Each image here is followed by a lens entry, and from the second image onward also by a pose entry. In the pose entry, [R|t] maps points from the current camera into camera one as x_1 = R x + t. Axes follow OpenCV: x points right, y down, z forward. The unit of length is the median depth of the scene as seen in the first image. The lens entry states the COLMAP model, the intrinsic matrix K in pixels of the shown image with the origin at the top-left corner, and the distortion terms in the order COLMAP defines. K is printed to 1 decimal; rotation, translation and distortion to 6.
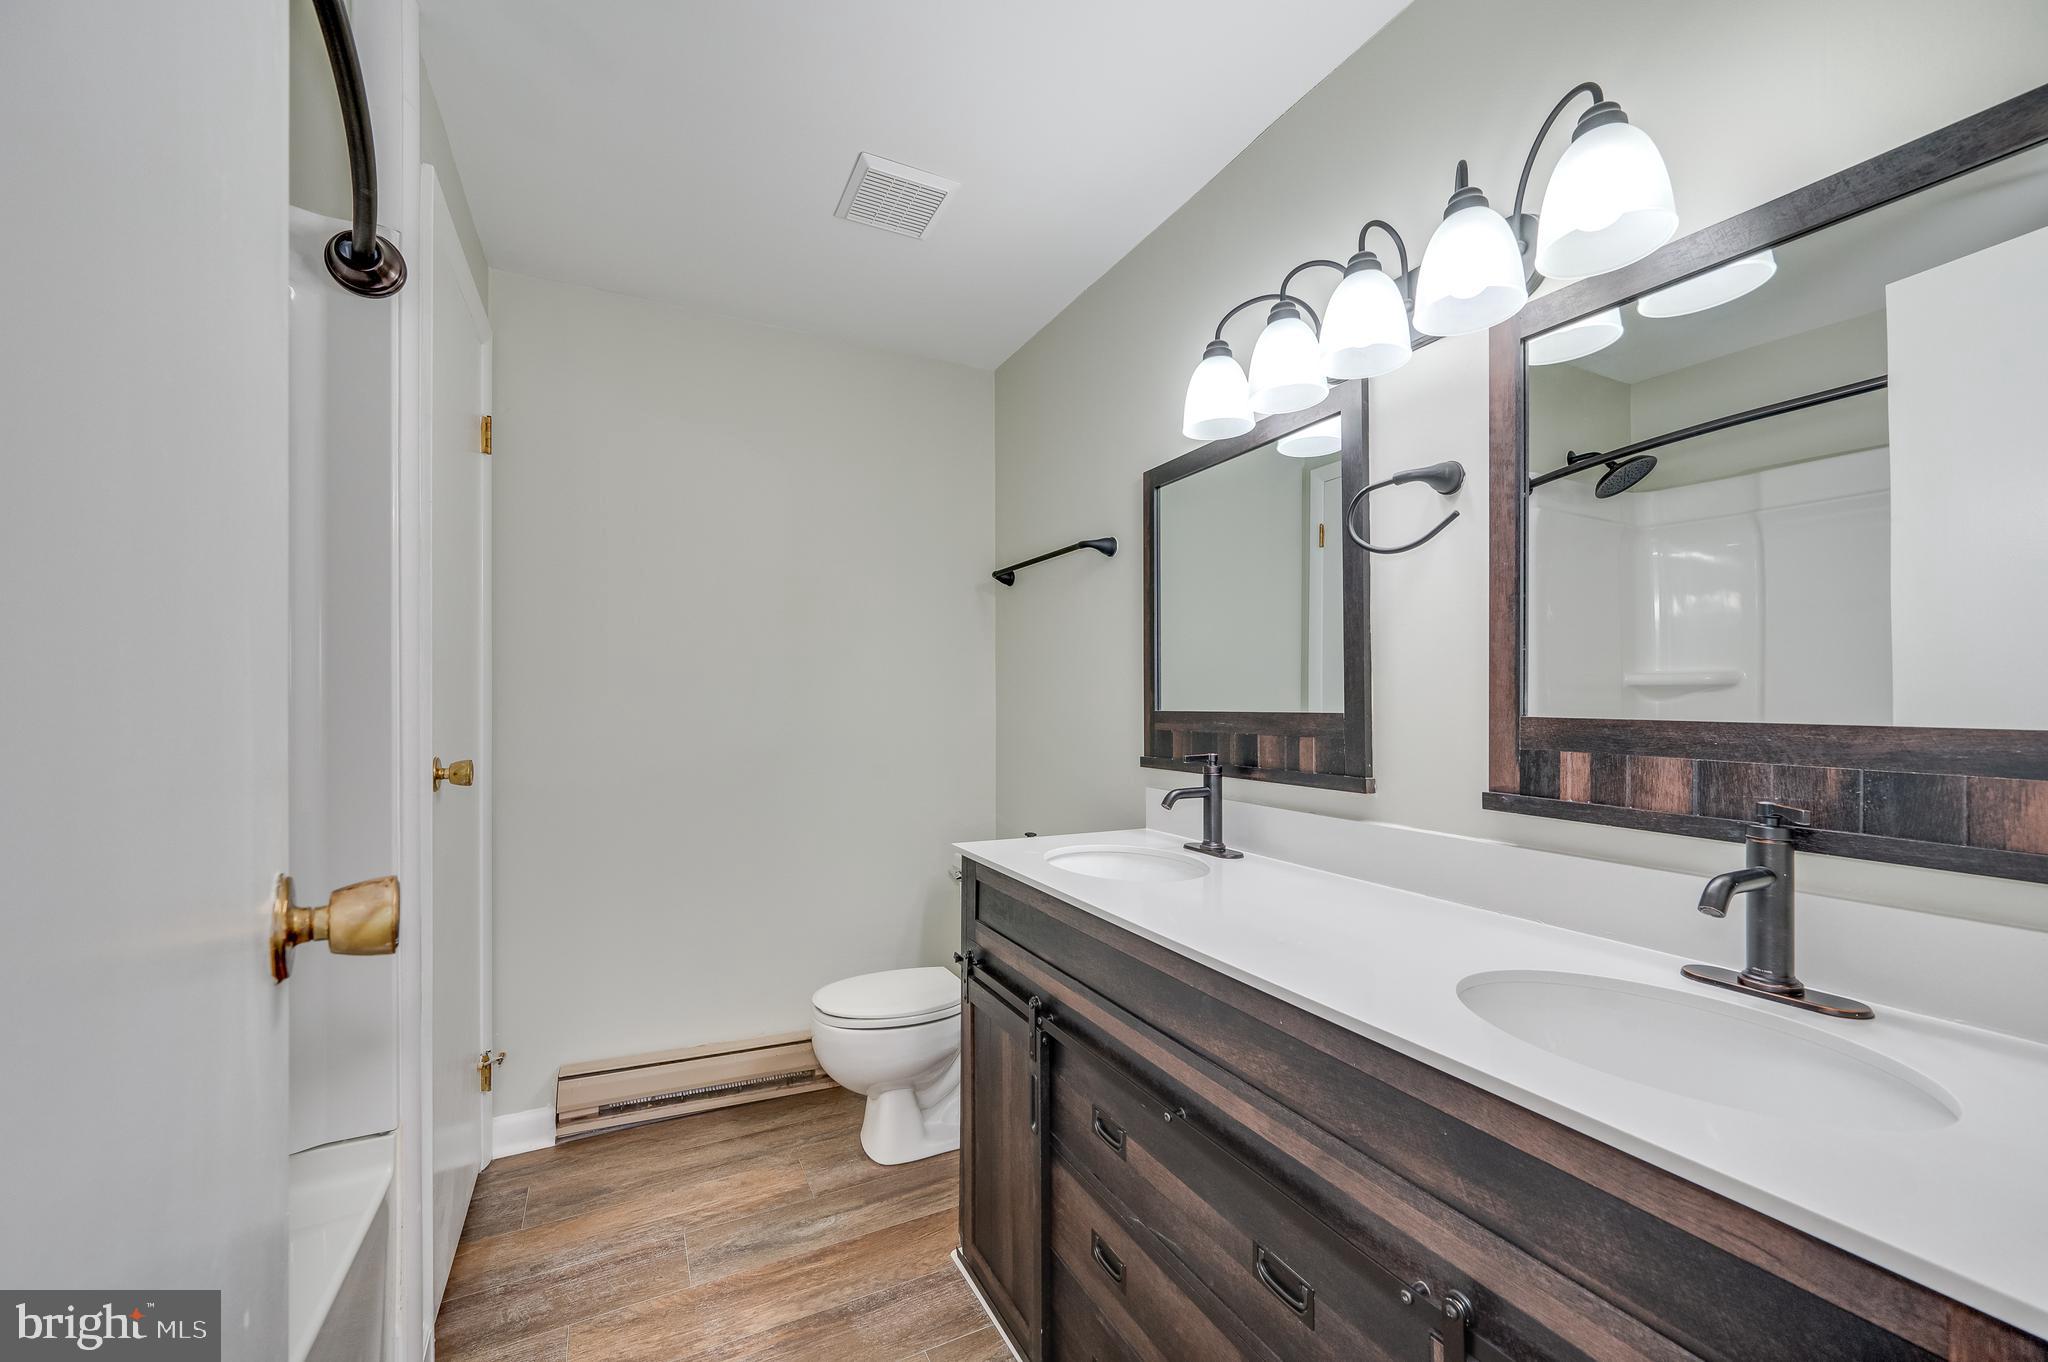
lens RADIAL K [[915.9, 0, 1027.7], [0, 915.9, 691.0], [0, 0, 1]] dist [-0.000593, 0.000405]
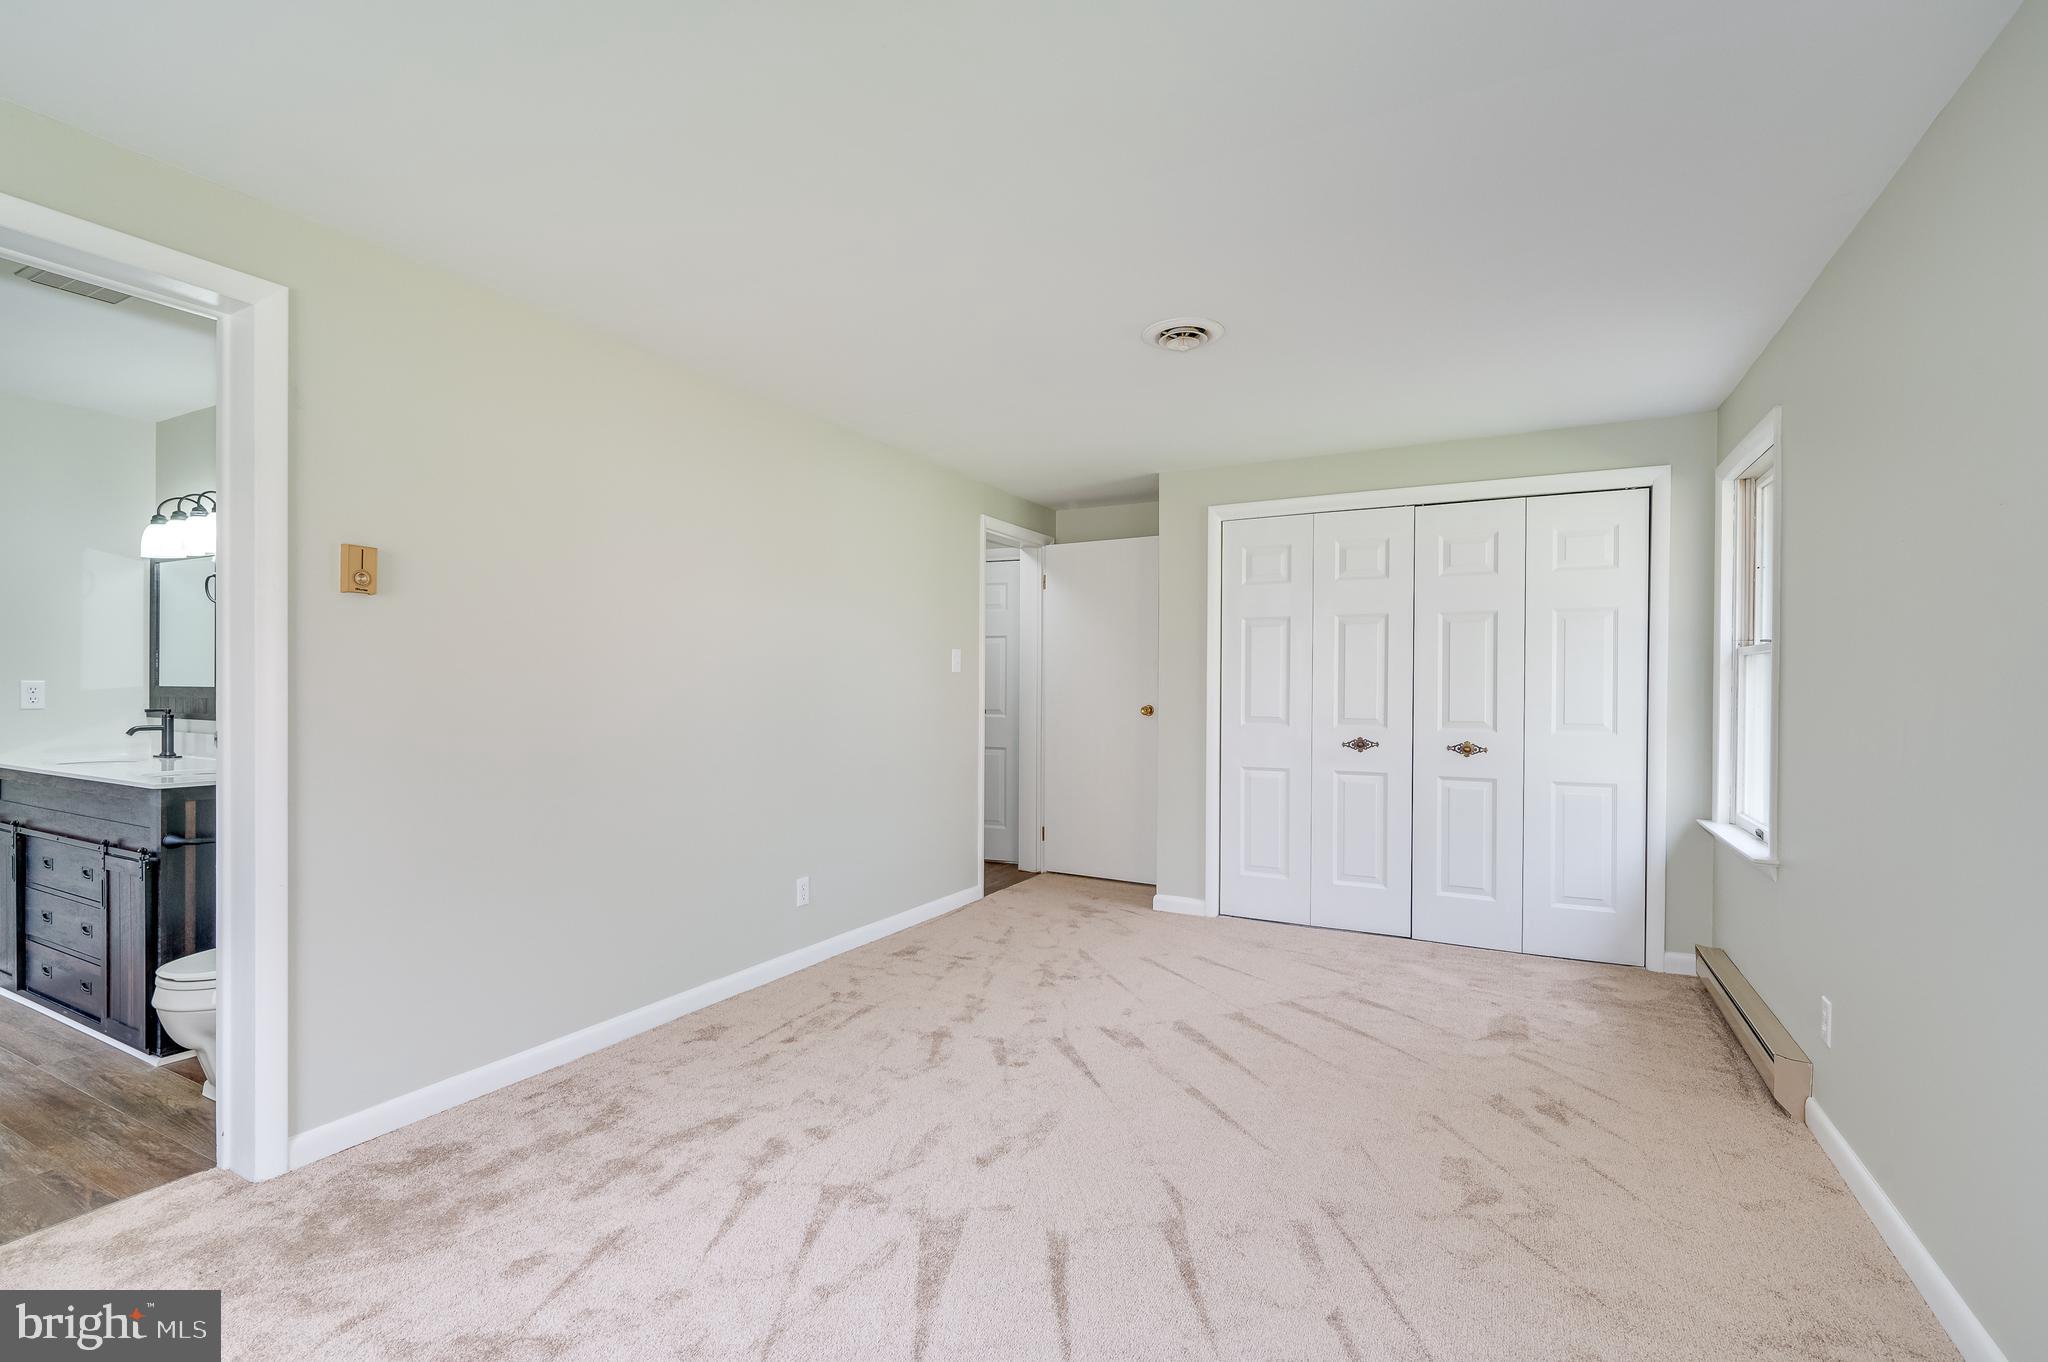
lens RADIAL K [[915.9, 0, 1027.7], [0, 915.9, 691.0], [0, 0, 1]] dist [-0.000593, 0.000405]
pose [[0.784642, 0.004243, 0.619934, 0.436946], [-0.015754, 0.999790, 0.013097, -0.024773], [-0.619749, -0.020043, 0.784544, -1.733197]]
